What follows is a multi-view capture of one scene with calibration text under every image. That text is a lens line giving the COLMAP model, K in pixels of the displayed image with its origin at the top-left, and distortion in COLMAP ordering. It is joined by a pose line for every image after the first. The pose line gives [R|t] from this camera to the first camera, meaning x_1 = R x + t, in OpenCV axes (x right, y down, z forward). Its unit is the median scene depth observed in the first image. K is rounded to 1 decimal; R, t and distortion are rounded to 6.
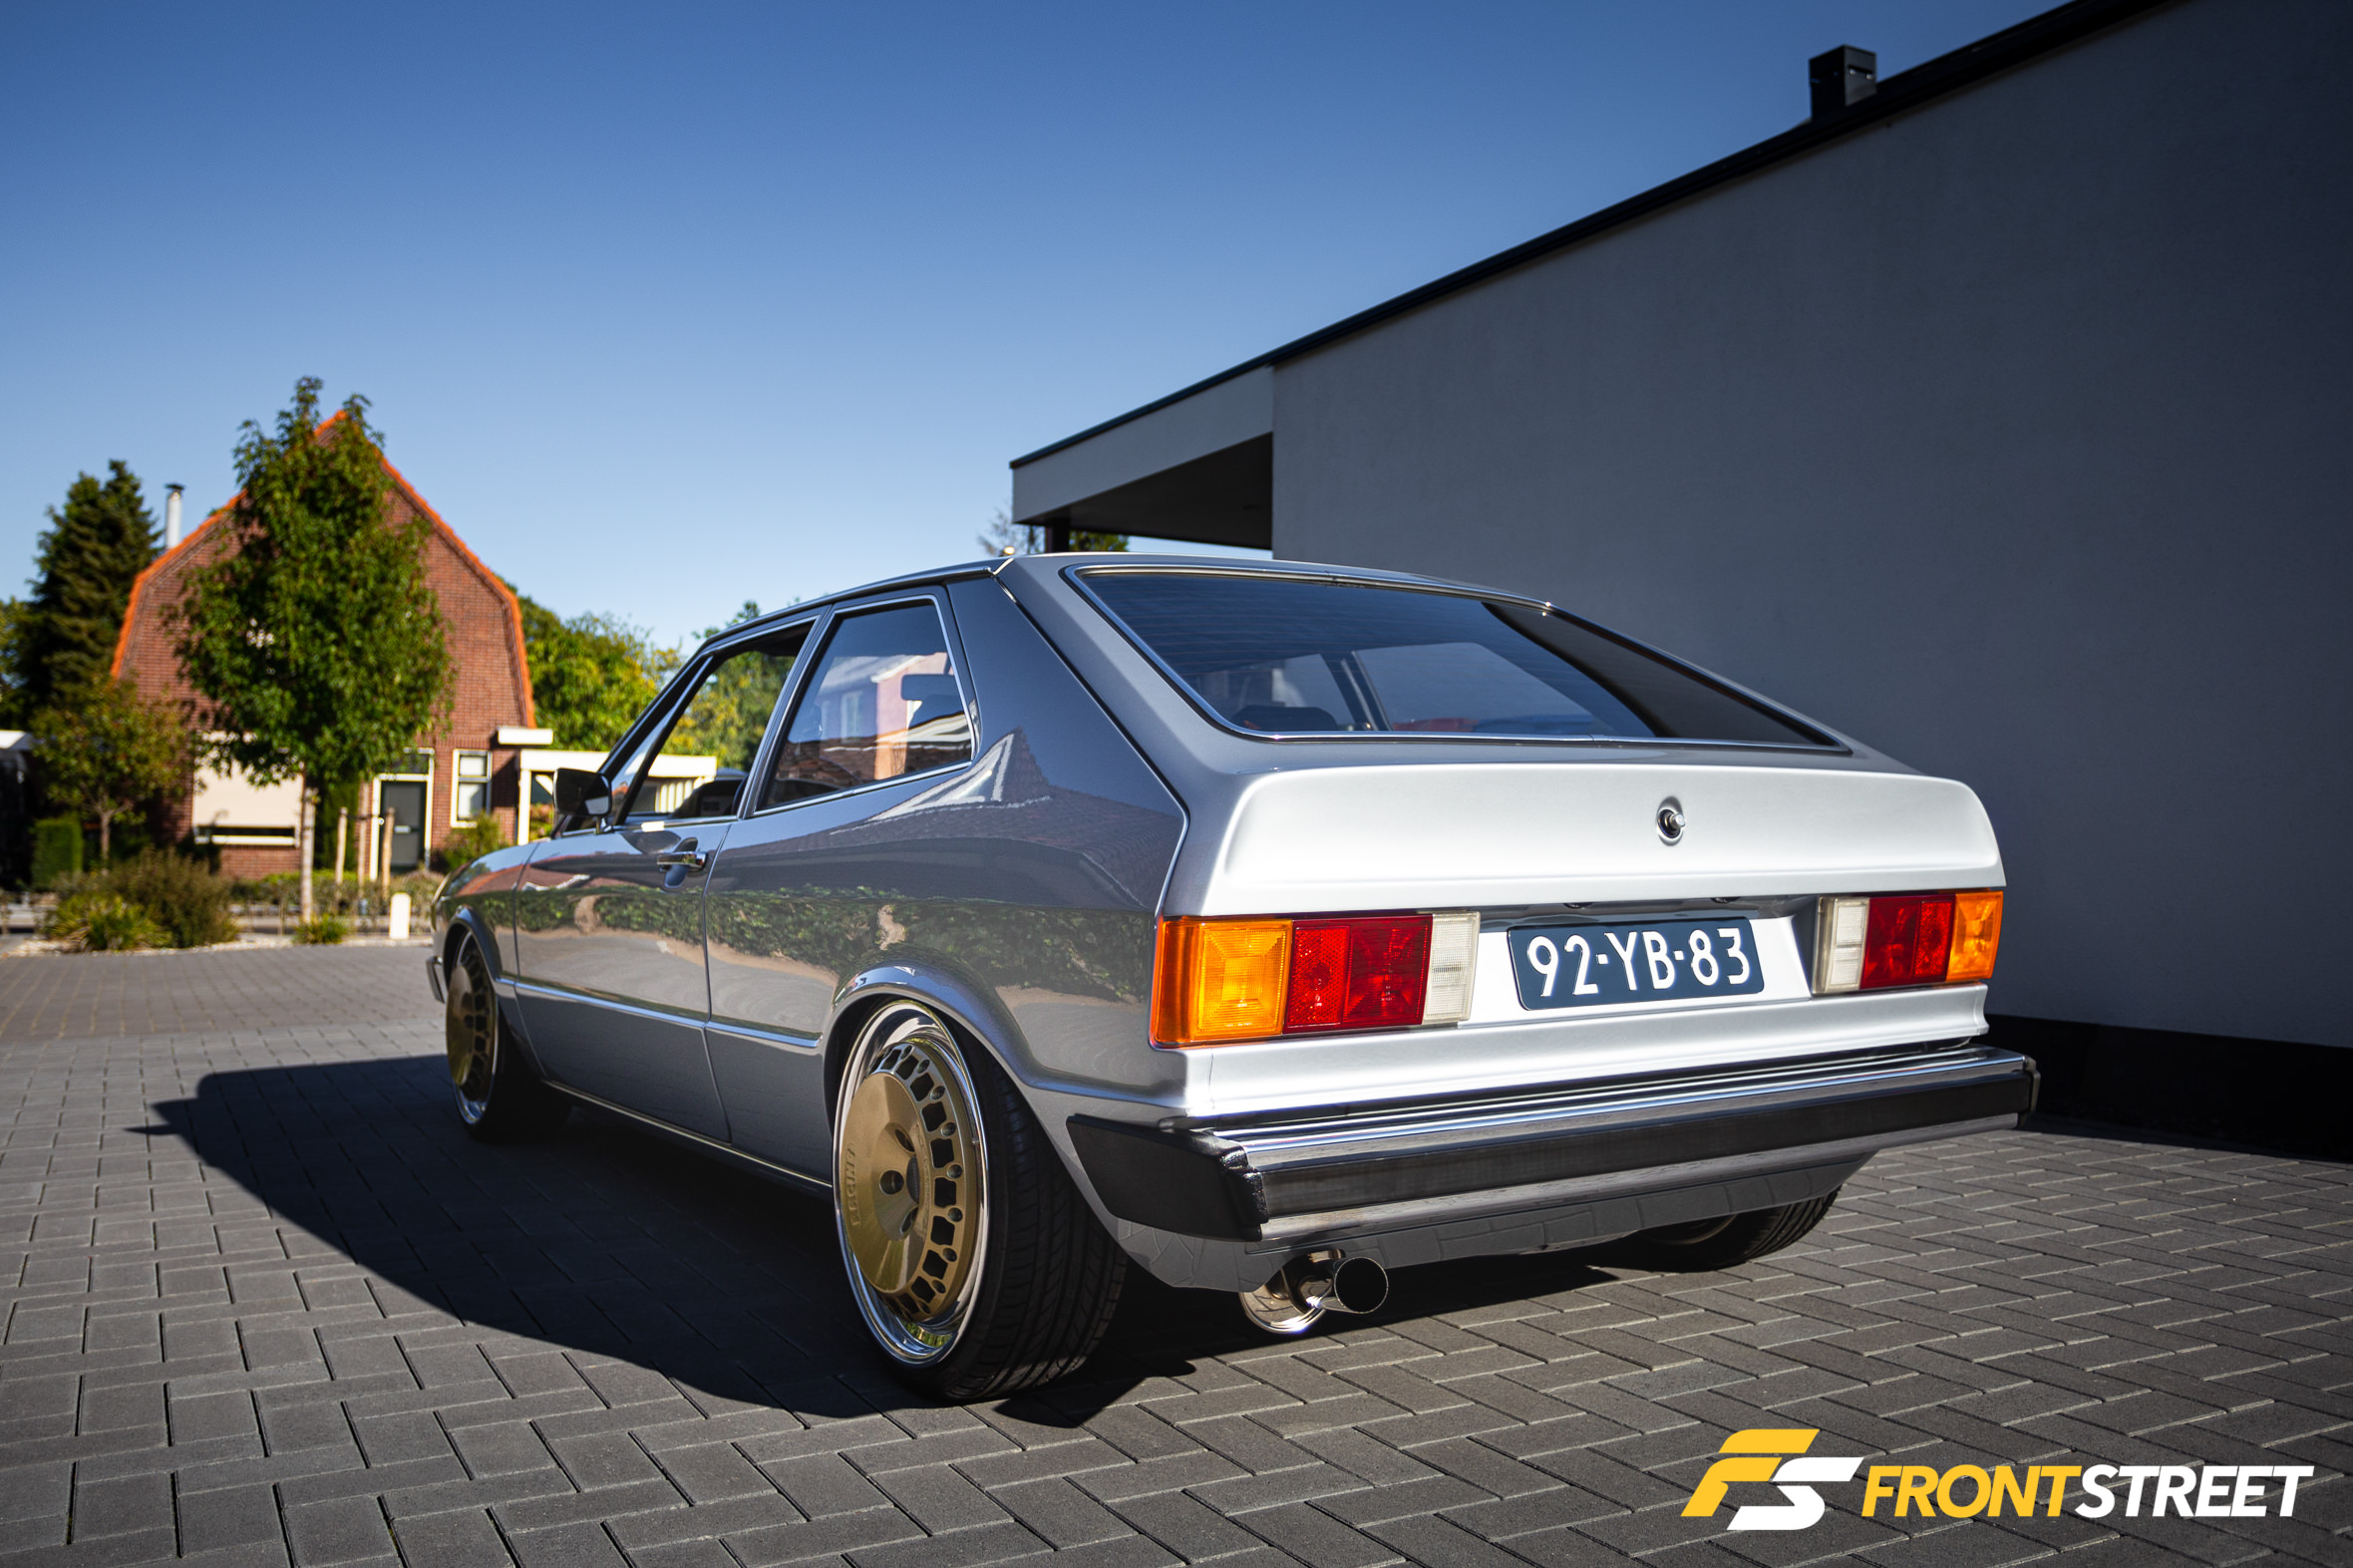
lens RADIAL K [[1961.3, 0, 1176.5], [0, 1961.3, 784.0], [0, 0, 1]] dist [0.000314, 0.000104]
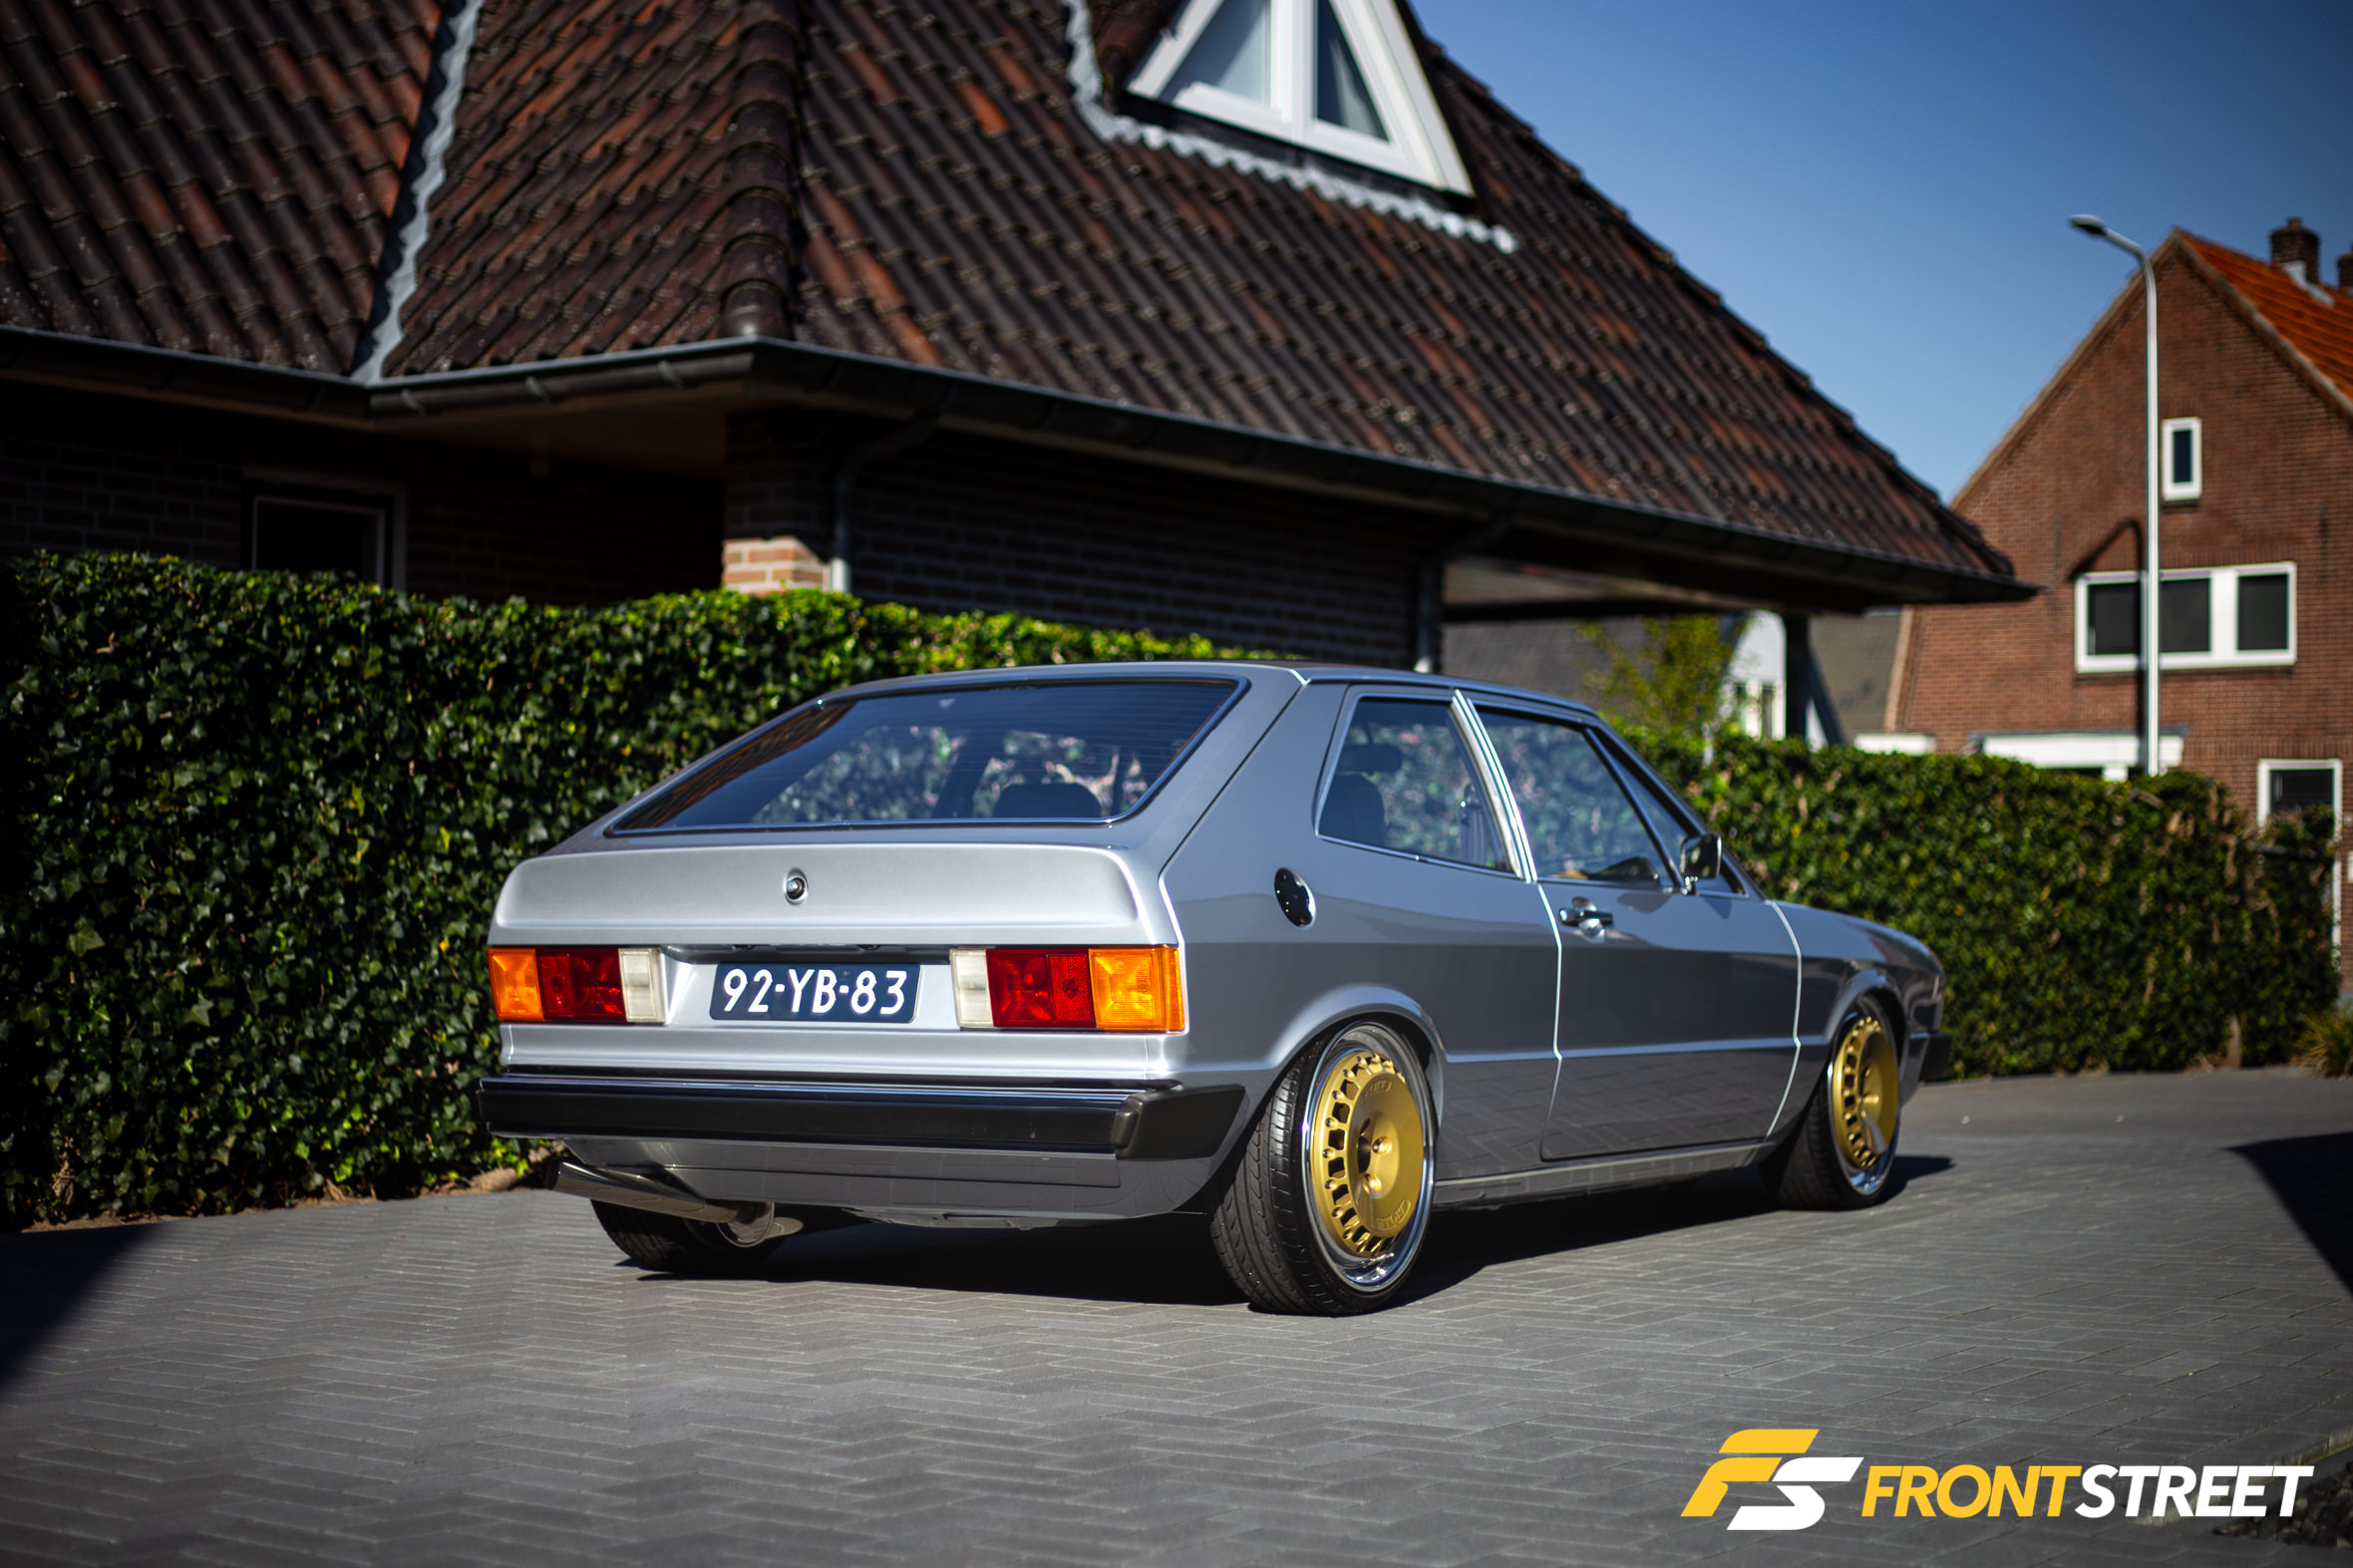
lens RADIAL K [[3477.6, 0, 1176.5], [0, 3477.6, 784.0], [0, 0, 1]] dist [-0.076938, -0.034383]
pose [[0.421419, -0.032013, -0.906301, 2.492719], [0.022442, 0.999439, -0.024867, 0.014312], [0.906588, -0.009859, 0.421901, 0.239301]]
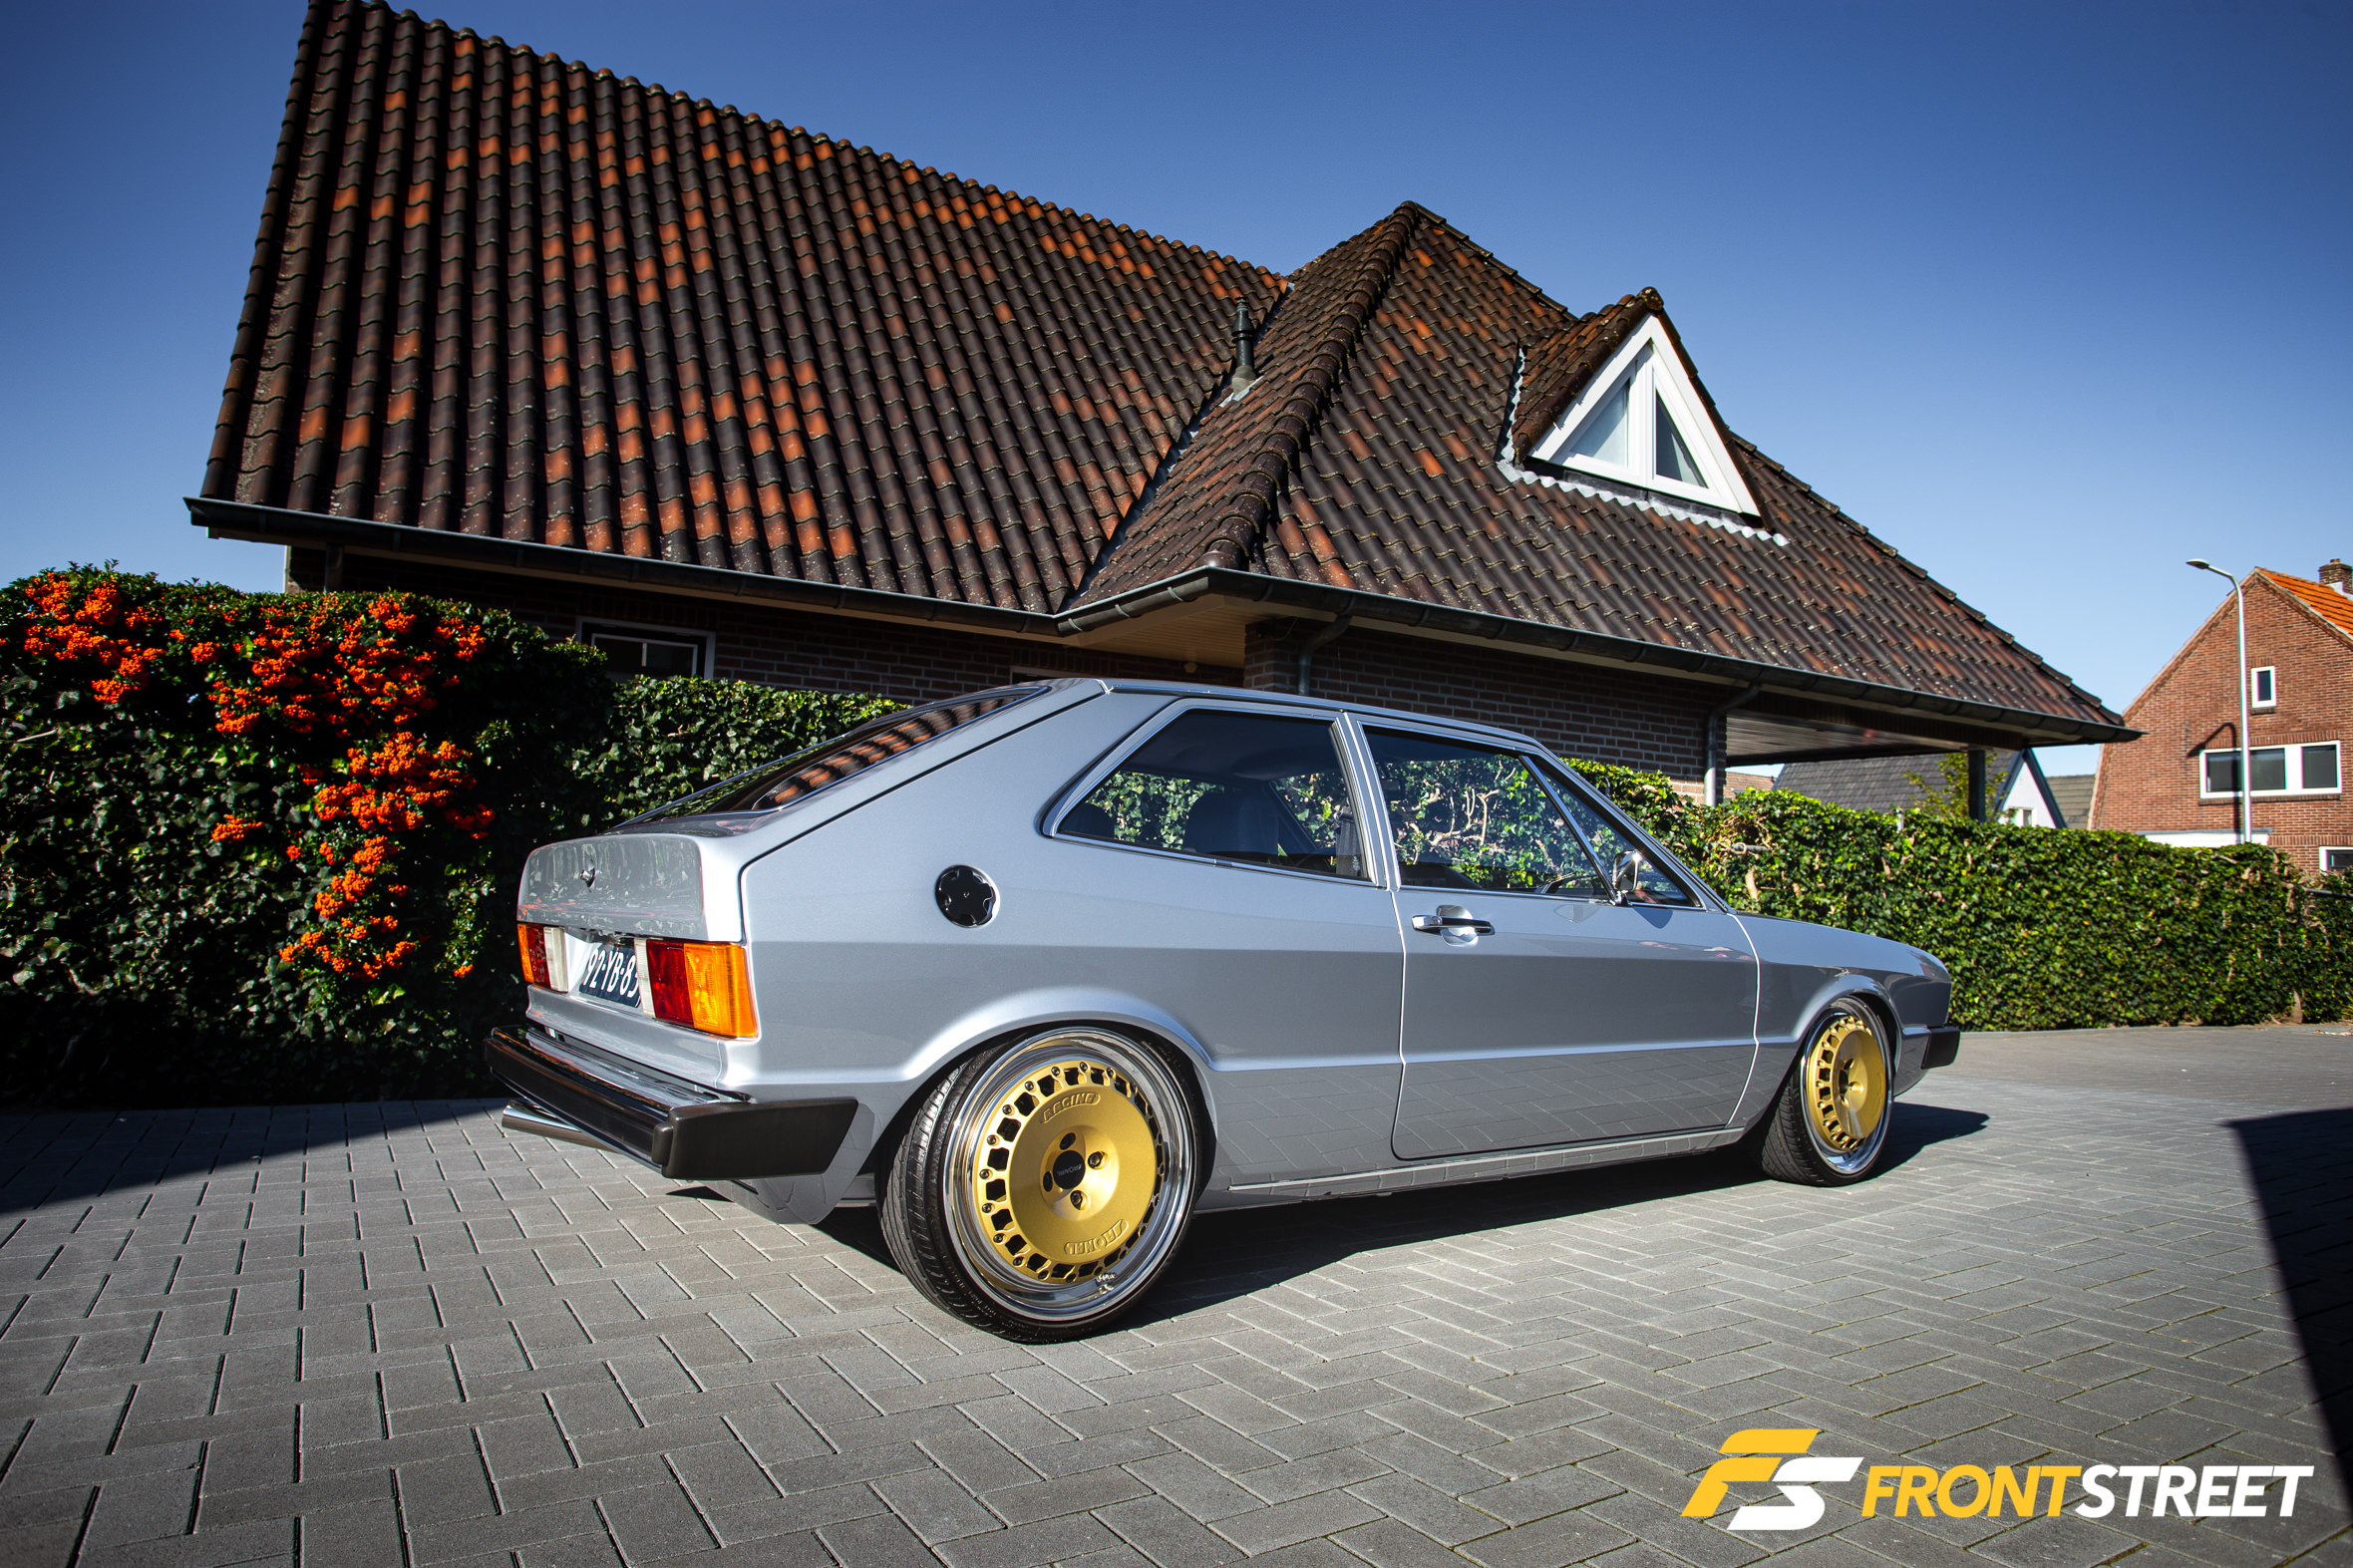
lens RADIAL K [[1439.2, 0, 1182.2], [0, 1439.2, 772.2], [0, 0, 1]] dist [-0.057613, 0.051715]
pose [[0.061519, -0.087213, -0.994288, 1.340093], [0.002187, 0.996185, -0.087244, 0.036143], [0.998104, 0.003192, 0.061475, 1.361849]]
